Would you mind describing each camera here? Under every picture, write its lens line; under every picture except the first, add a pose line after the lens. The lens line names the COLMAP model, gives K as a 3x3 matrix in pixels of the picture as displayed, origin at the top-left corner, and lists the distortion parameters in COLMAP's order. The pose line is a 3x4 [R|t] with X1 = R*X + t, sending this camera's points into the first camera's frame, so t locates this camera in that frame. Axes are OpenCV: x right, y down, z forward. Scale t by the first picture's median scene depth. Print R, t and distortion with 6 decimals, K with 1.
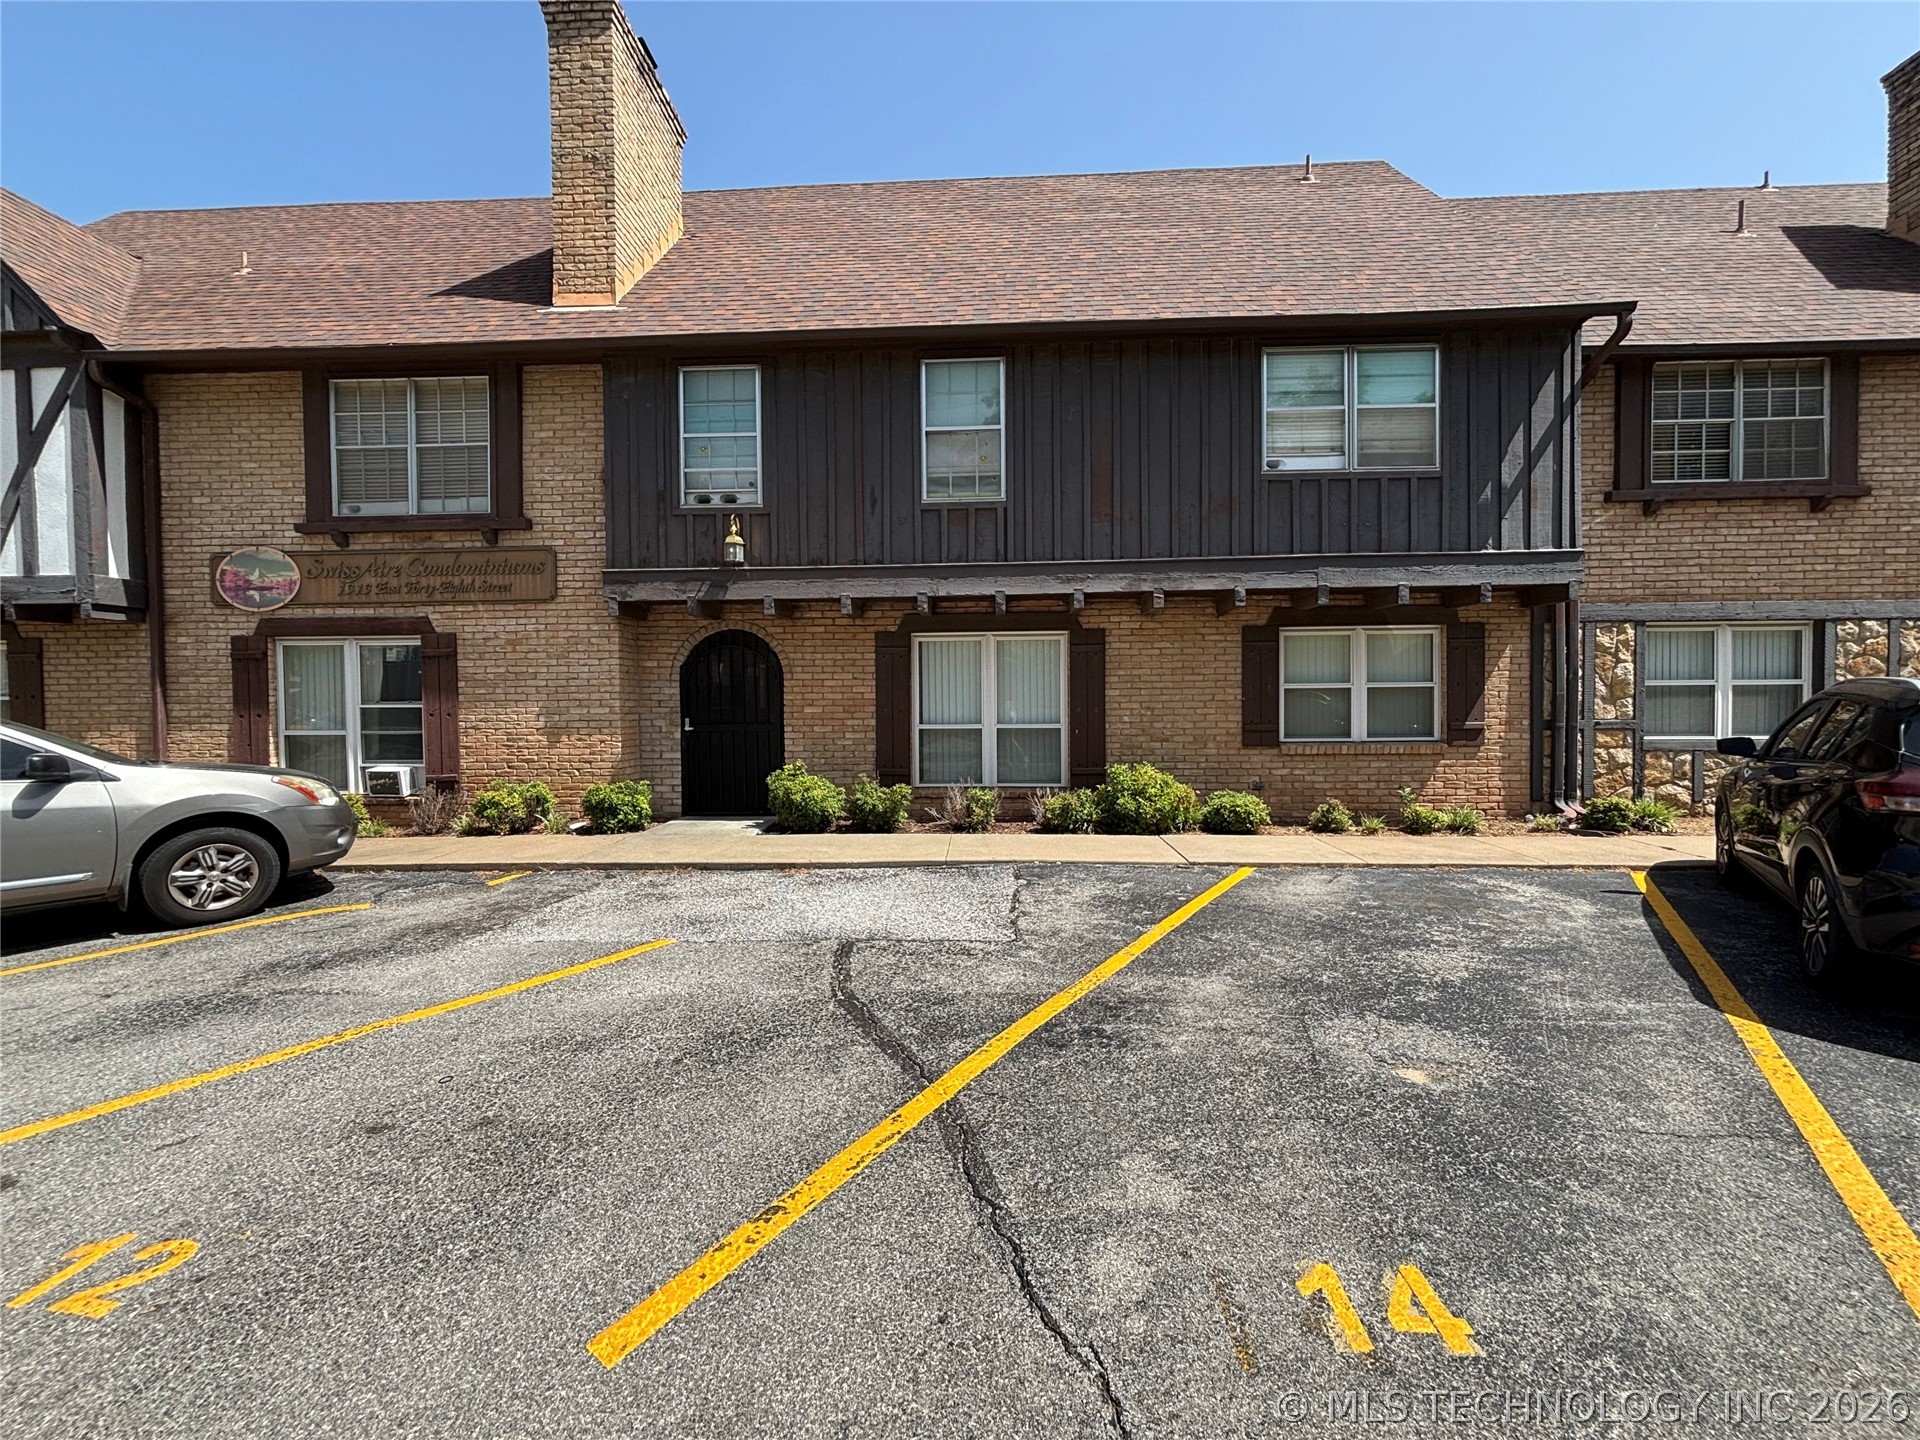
lens RADIAL K [[774.9, 0, 966.4], [0, 774.9, 720.6], [0, 0, 1]] dist [-0.002185, 0.002712]
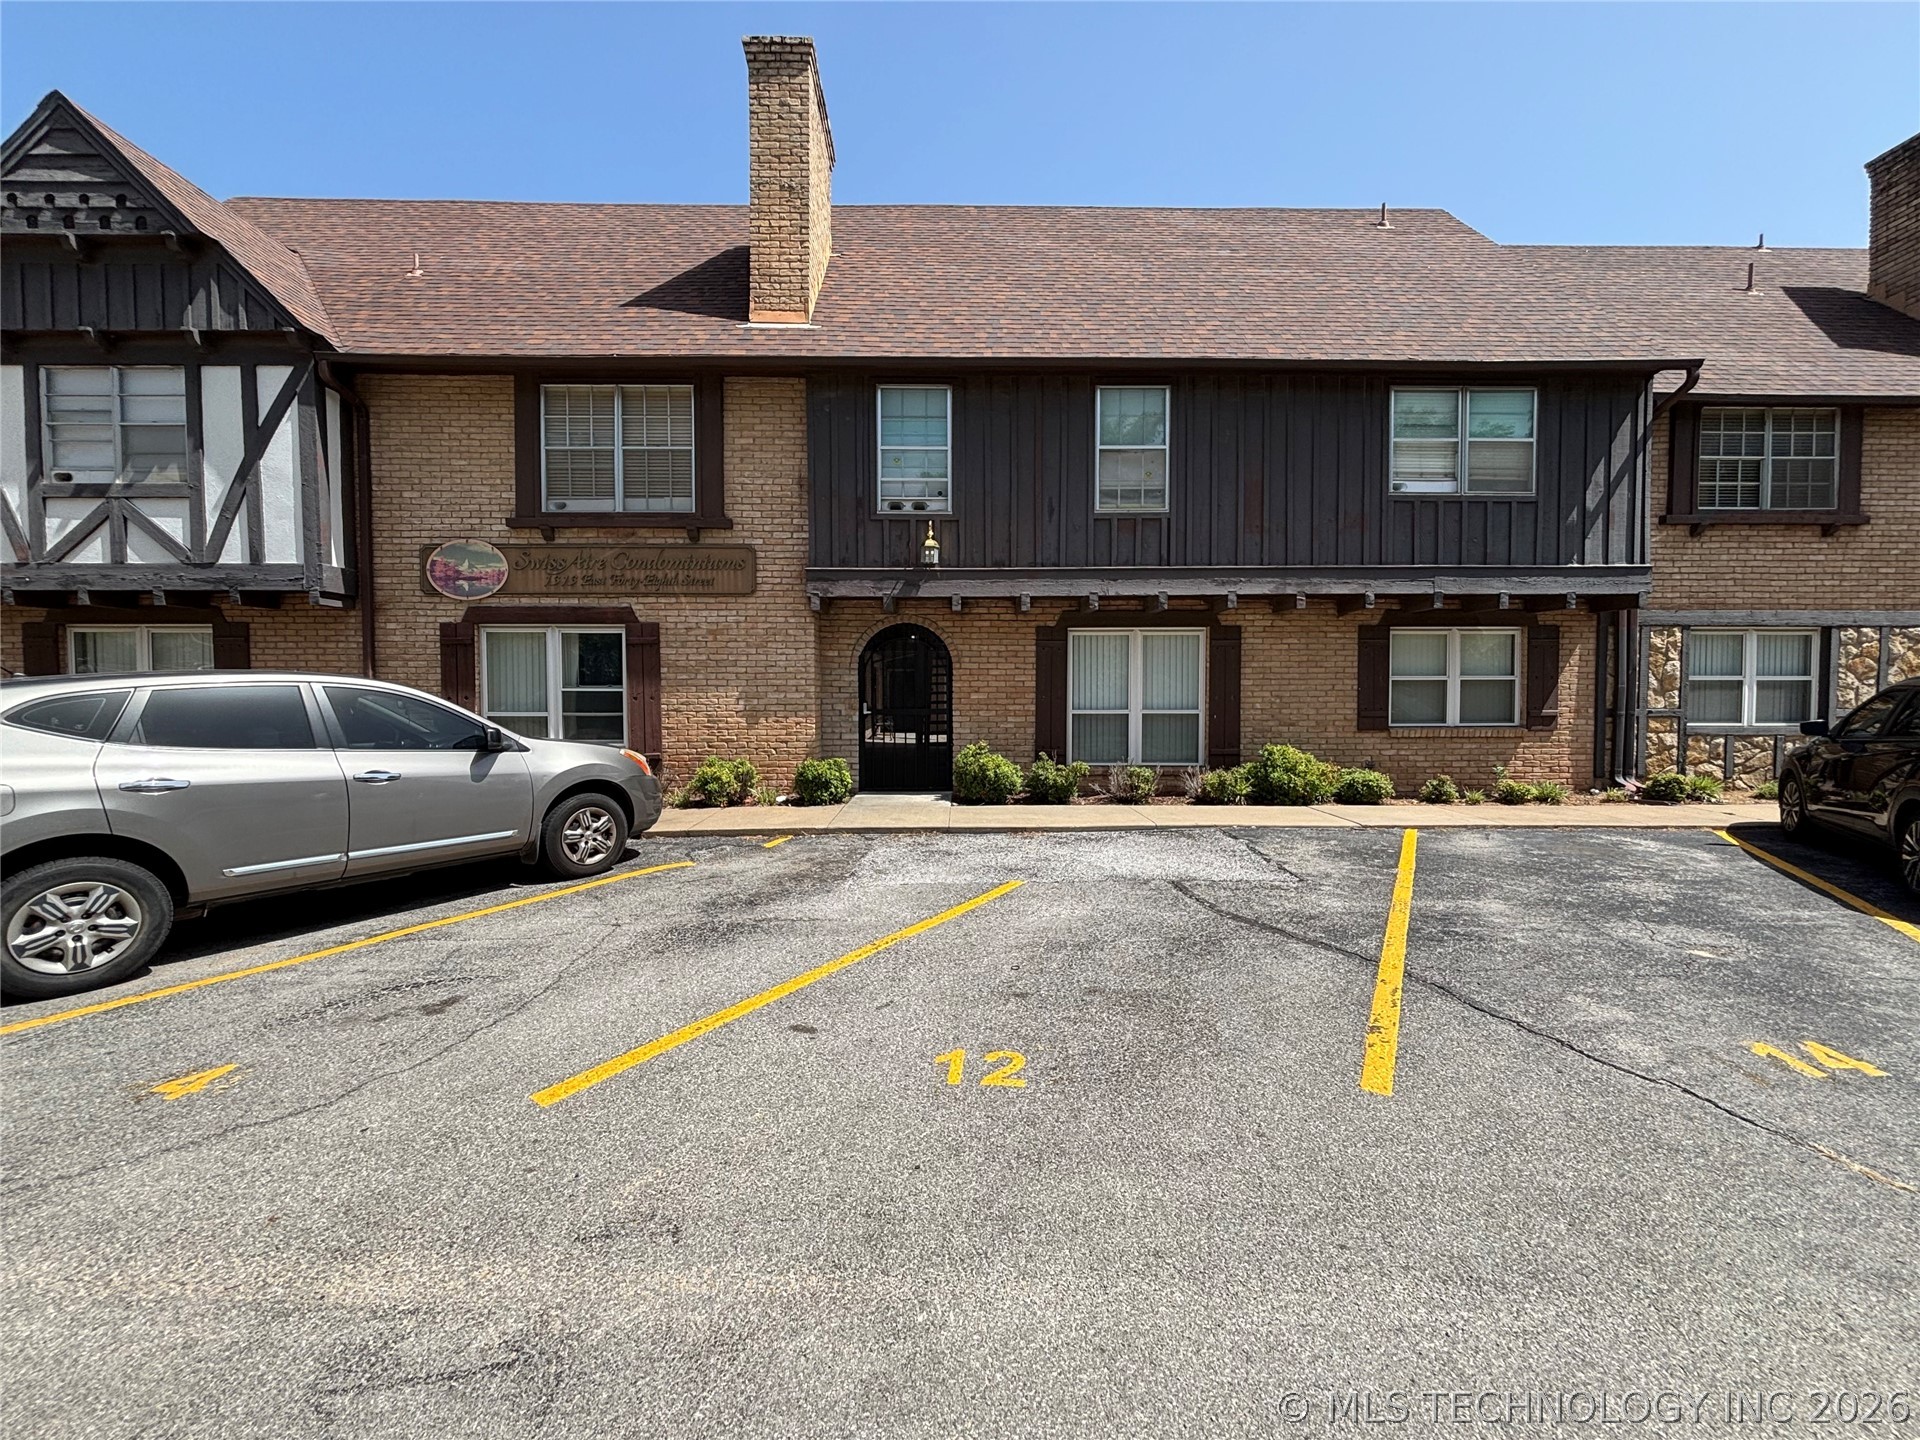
lens RADIAL K [[774.9, 0, 966.4], [0, 774.9, 720.6], [0, 0, 1]] dist [-0.002185, 0.002712]
pose [[0.997917, 0.004790, 0.064335, -0.304556], [-0.005602, 0.999907, 0.012445, 0.008095], [-0.064270, -0.012779, 0.997851, -0.114253]]
